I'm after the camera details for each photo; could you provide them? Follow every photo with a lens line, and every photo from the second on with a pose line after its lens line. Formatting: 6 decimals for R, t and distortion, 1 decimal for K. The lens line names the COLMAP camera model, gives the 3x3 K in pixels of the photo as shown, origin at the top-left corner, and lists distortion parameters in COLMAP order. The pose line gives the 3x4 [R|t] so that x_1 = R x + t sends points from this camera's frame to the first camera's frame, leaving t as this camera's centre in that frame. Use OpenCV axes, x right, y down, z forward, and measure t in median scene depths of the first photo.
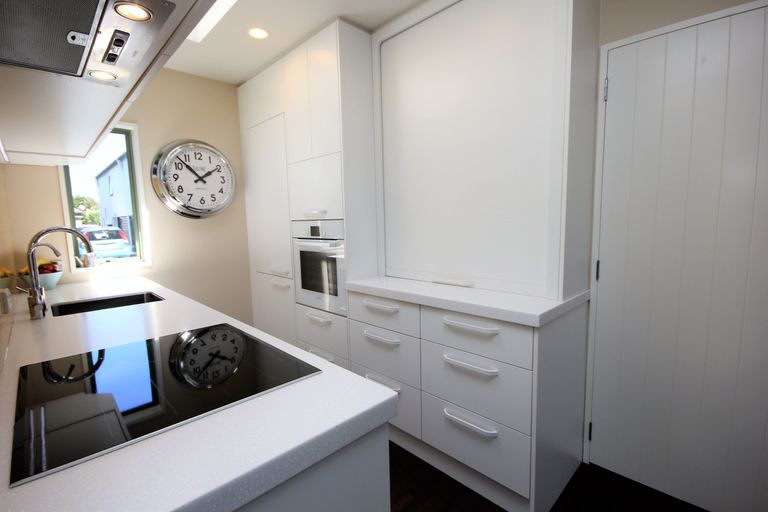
lens RADIAL K [[355.1, 0, 385.3], [0, 355.1, 257.3], [0, 0, 1]] dist [0.001217, 0.000041]
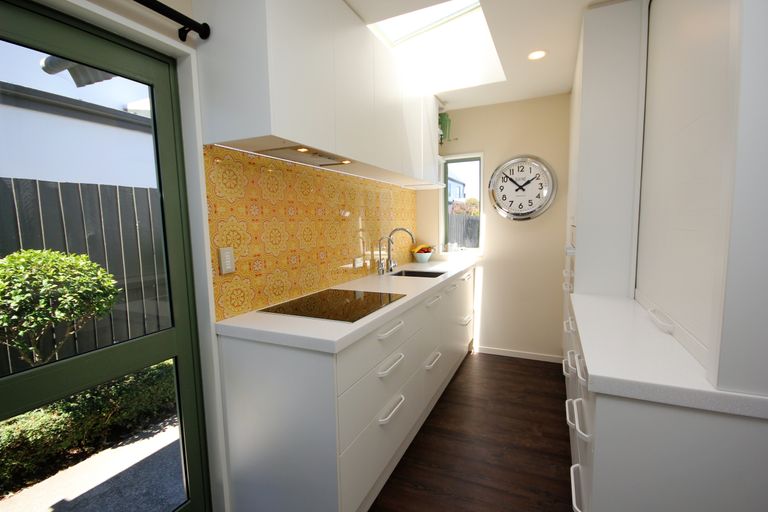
lens RADIAL K [[355.1, 0, 384.9], [0, 355.1, 257.9], [0, 0, 1]] dist [0.001217, 0.000041]
pose [[0.337394, 0.112995, -0.934557, 0.477911], [-0.087003, 0.992264, 0.088562, -0.053189], [0.937334, 0.051429, 0.344614, 0.174958]]
